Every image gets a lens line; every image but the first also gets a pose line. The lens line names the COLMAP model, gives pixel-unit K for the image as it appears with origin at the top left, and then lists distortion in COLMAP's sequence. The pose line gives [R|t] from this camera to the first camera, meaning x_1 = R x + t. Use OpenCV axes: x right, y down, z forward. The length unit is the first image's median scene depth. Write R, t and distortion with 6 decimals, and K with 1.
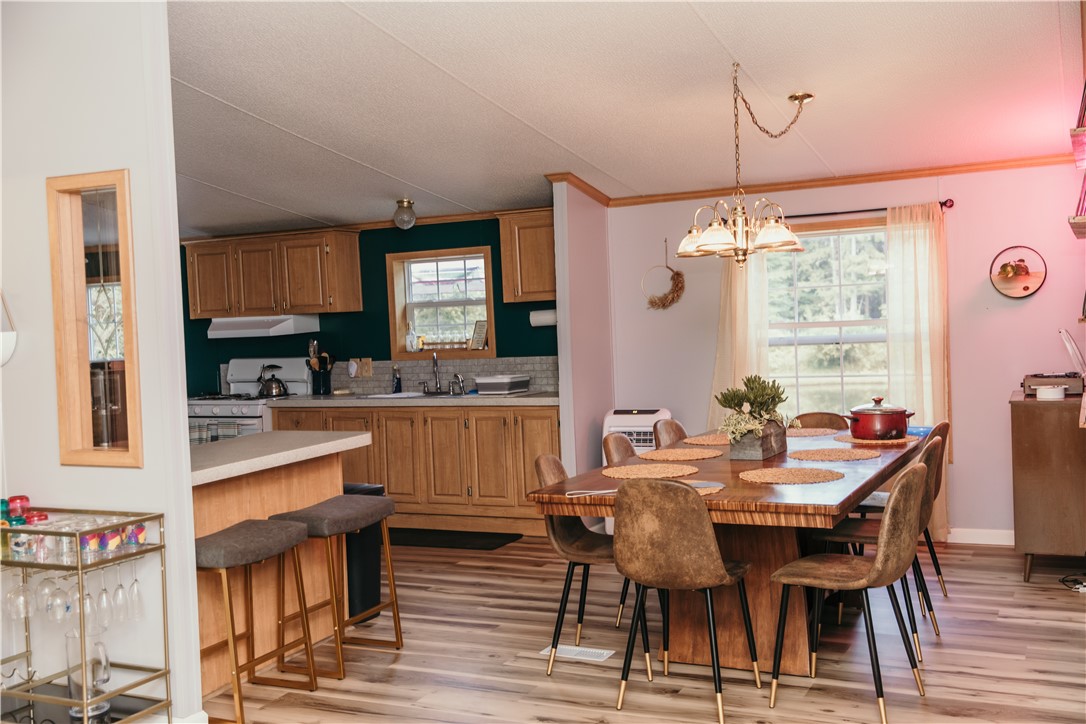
lens RADIAL K [[1083.9, 0, 543.0], [0, 1083.9, 362.0], [0, 0, 1]] dist [0.016650, 0.013351]
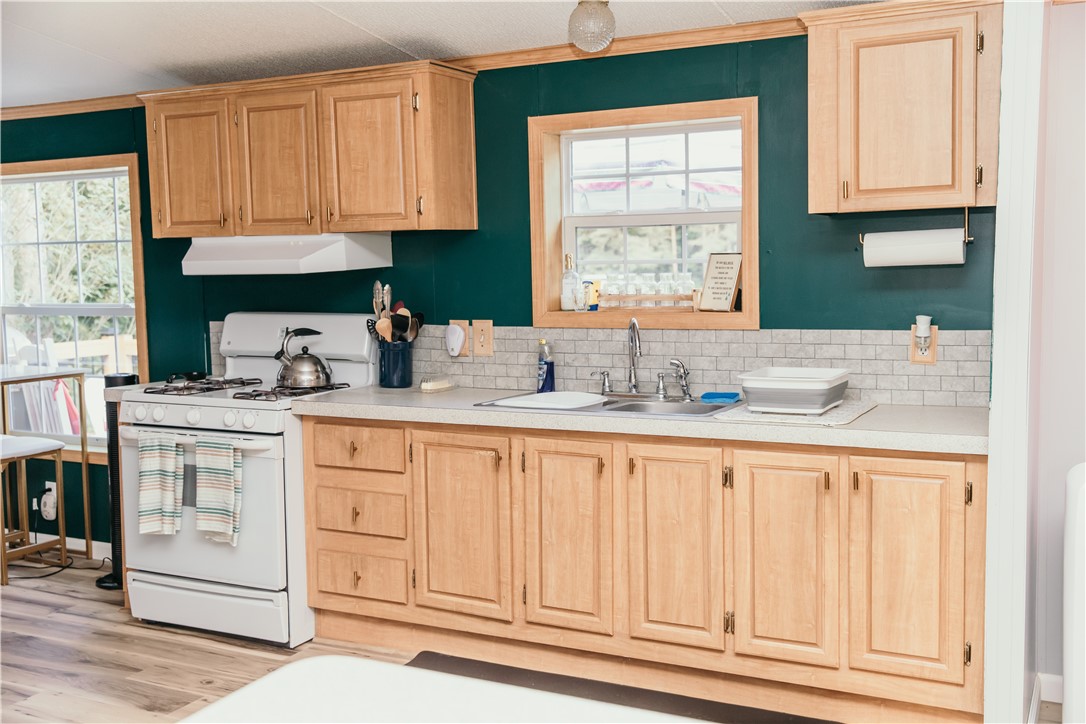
lens RADIAL K [[1083.9, 0, 543.0], [0, 1083.9, 362.0], [0, 0, 1]] dist [0.016650, 0.013351]
pose [[0.999487, 0.026025, -0.018648, -0.124943], [-0.024955, 0.998150, 0.055449, -0.013332], [0.020057, -0.054956, 0.998287, 0.483284]]
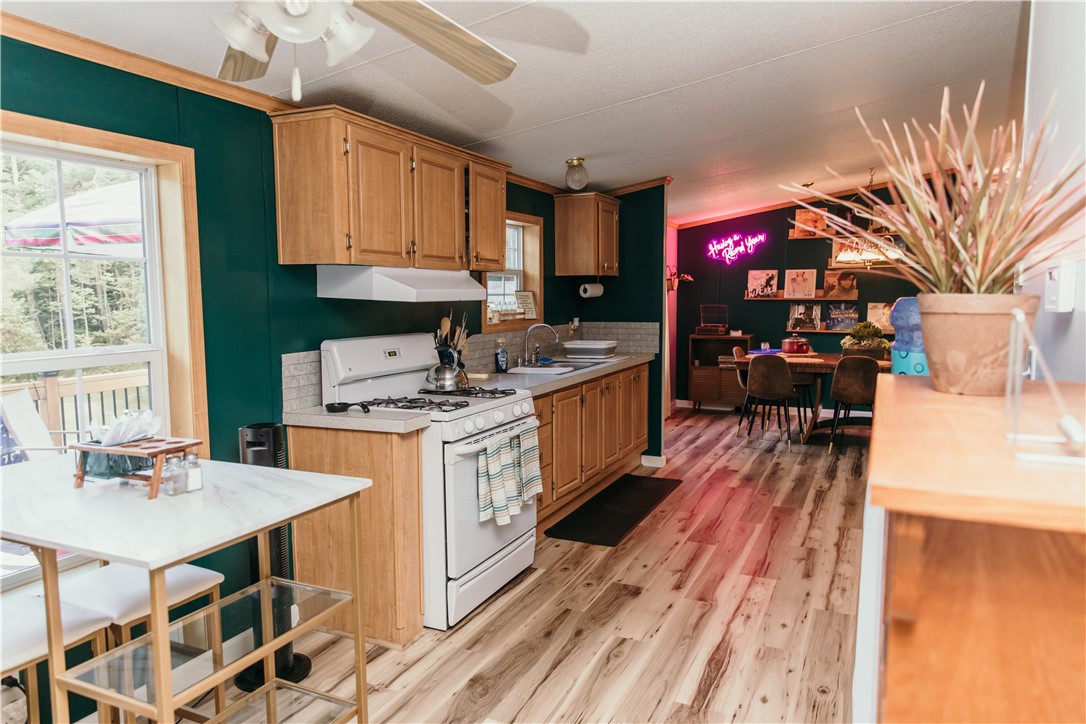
lens RADIAL K [[715.4, 0, 543.0], [0, 715.4, 362.0], [0, 0, 1]] dist [0.018680, -0.001759]
pose [[-0.001581, -0.055206, 0.998474, -0.692429], [0.041447, 0.997613, 0.055224, -0.008509], [-0.999139, 0.041471, 0.000711, 0.950390]]
